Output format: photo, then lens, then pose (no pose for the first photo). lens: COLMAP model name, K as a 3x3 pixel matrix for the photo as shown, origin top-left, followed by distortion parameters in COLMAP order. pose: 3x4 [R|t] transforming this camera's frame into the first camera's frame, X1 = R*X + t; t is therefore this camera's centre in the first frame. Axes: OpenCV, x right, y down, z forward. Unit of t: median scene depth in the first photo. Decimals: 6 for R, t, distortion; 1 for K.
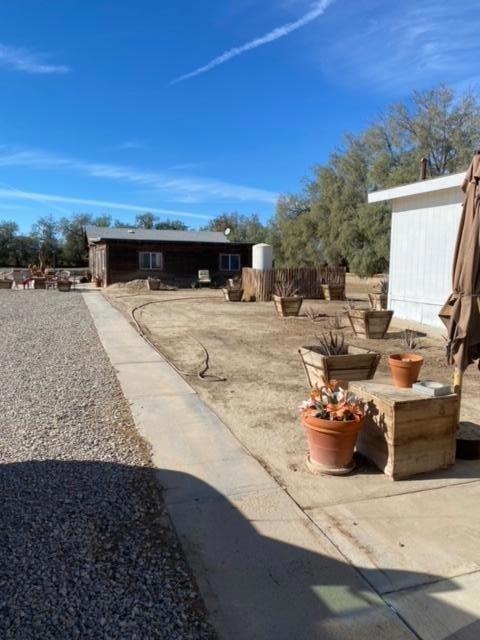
lens RADIAL K [[488.4, 0, 240.0], [0, 488.4, 320.0], [0, 0, 1]] dist [0.104935, -0.166941]
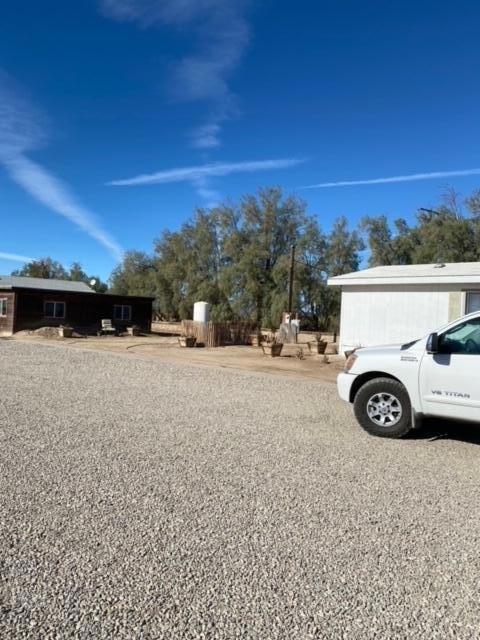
lens RADIAL K [[489.2, 0, 259.5], [0, 489.2, 320.3], [0, 0, 1]] dist [-0.004736, -0.071395]
pose [[0.869577, 0.024938, 0.493167, -0.361341], [0.023336, 0.995533, -0.091487, 0.008413], [-0.493245, 0.091063, 0.865111, -0.126298]]
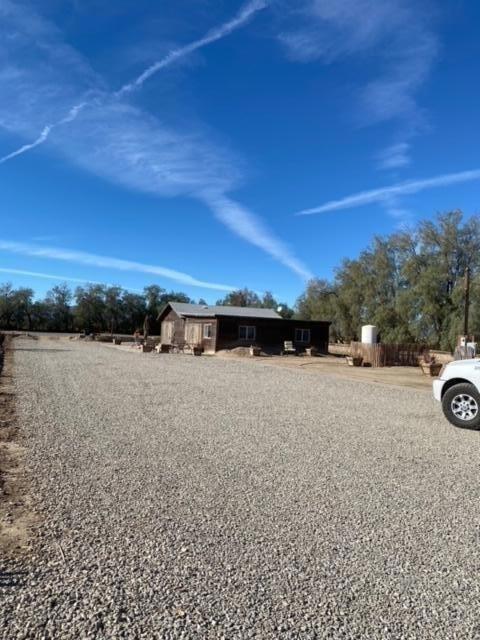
lens RADIAL K [[489.3, 0, 230.6], [0, 489.3, 322.7], [0, 0, 1]] dist [0.055643, -0.050089]
pose [[0.996692, 0.034633, 0.073528, -0.364975], [-0.024525, 0.990654, -0.134175, 0.027068], [-0.077488, 0.131928, 0.988226, -0.280919]]
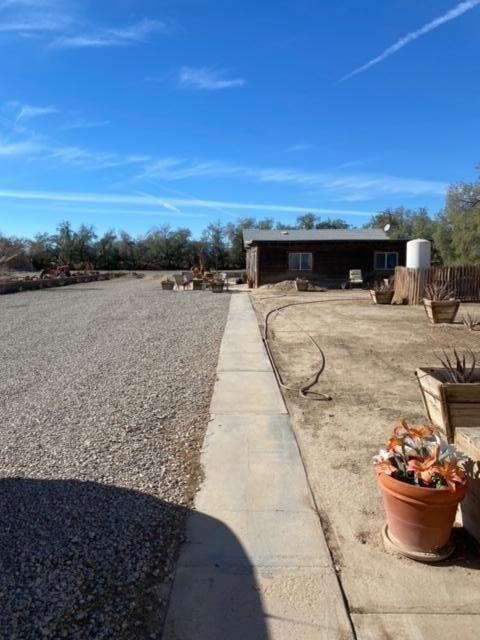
lens RADIAL K [[489.3, 0, 230.6], [0, 489.3, 322.7], [0, 0, 1]] dist [0.055643, -0.050089]
pose [[0.940345, 0.025417, -0.339272, 0.025953], [-0.023775, 0.999677, 0.008994, -0.004166], [0.339391, -0.000391, 0.940645, 0.036264]]
